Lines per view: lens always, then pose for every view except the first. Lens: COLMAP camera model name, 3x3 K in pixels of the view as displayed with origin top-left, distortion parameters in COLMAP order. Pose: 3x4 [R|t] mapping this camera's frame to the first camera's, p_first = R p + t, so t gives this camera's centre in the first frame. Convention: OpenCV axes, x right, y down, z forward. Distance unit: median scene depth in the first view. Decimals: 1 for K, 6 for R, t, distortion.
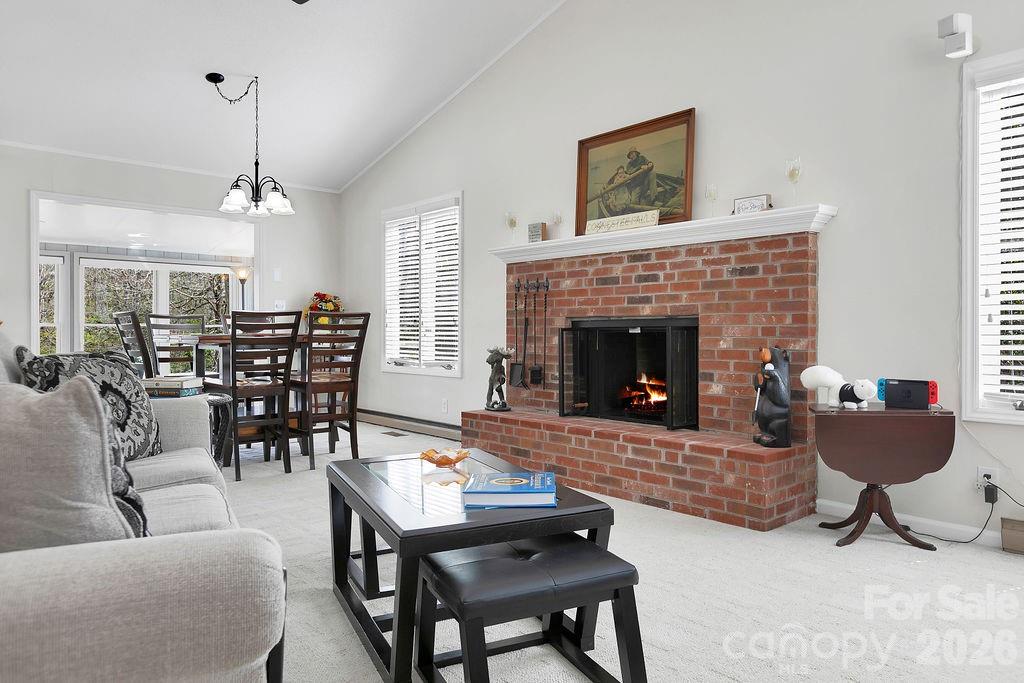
lens RADIAL K [[686.1, 0, 520.7], [0, 686.1, 334.8], [0, 0, 1]] dist [0.002841, -0.004973]
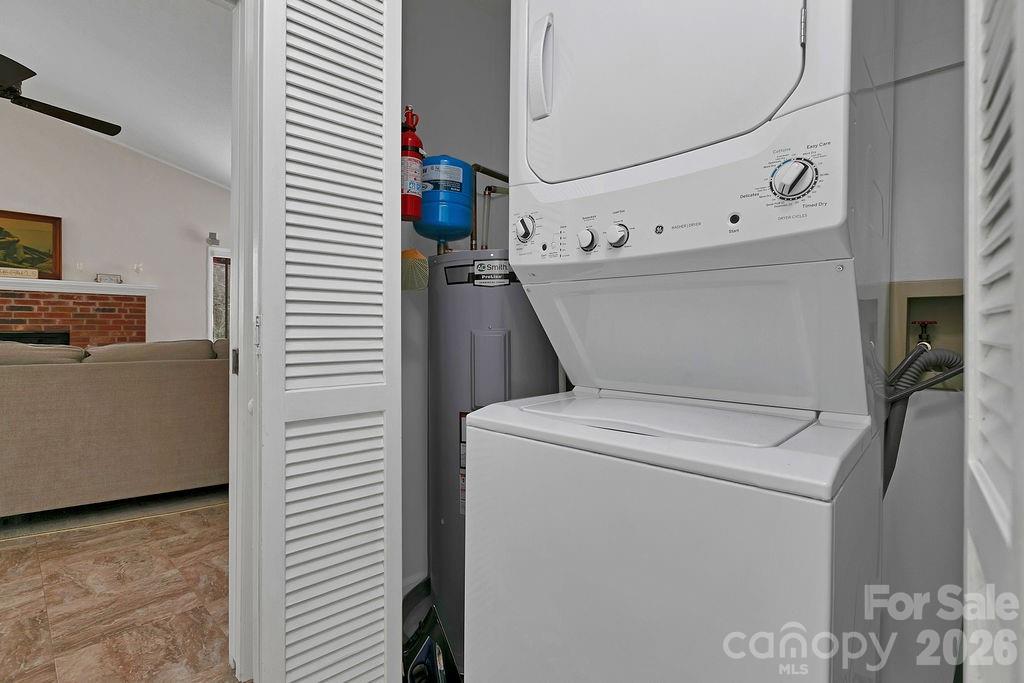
lens RADIAL K [[467.4, 0, 527.0], [0, 467.4, 329.8], [0, 0, 1]] dist [-0.004727, -0.001100]
pose [[-0.110018, 0.003570, 0.993923, -1.089485], [0.010321, 0.999944, -0.002449, -0.016216], [-0.993876, 0.009989, -0.110048, -0.090651]]
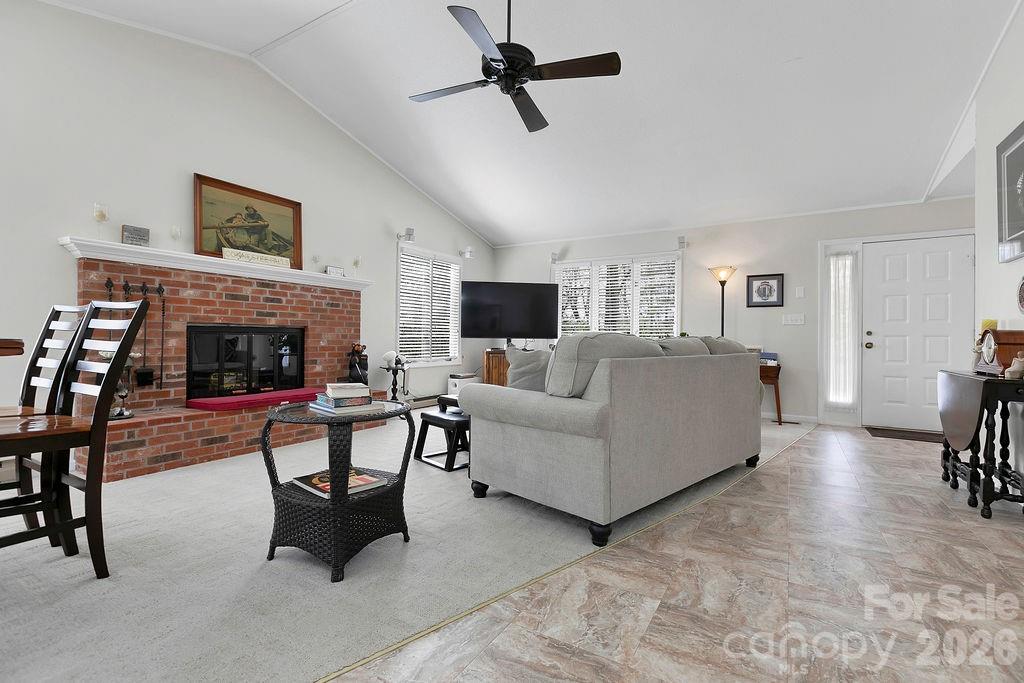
lens RADIAL K [[461.3, 0, 517.8], [0, 461.3, 337.2], [0, 0, 1]] dist [0.001279, 0.000226]
pose [[-0.297629, 0.001089, 0.954681, -0.963163], [-0.005272, 0.999982, -0.002784, -0.001760], [-0.954667, -0.005862, -0.297618, 0.811462]]
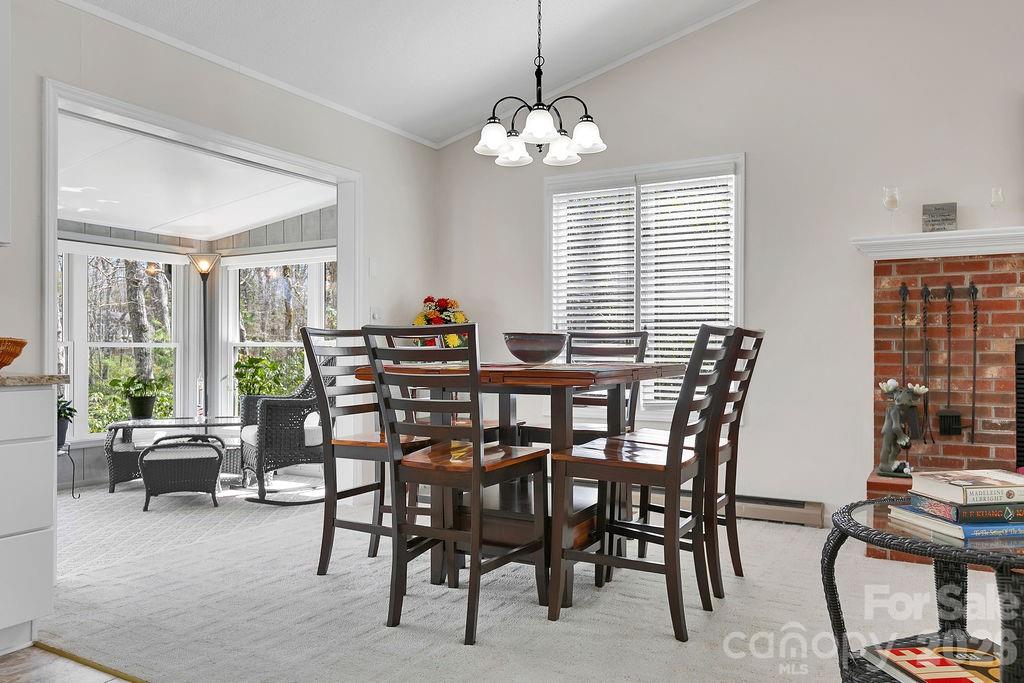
lens RADIAL K [[760.3, 0, 521.5], [0, 760.3, 347.9], [0, 0, 1]] dist [0.004052, -0.007639]
pose [[0.947365, 0.002157, 0.320148, -0.761246], [-0.000002, 0.999977, -0.006733, -0.013440], [-0.320156, 0.006378, 0.947344, 0.494816]]
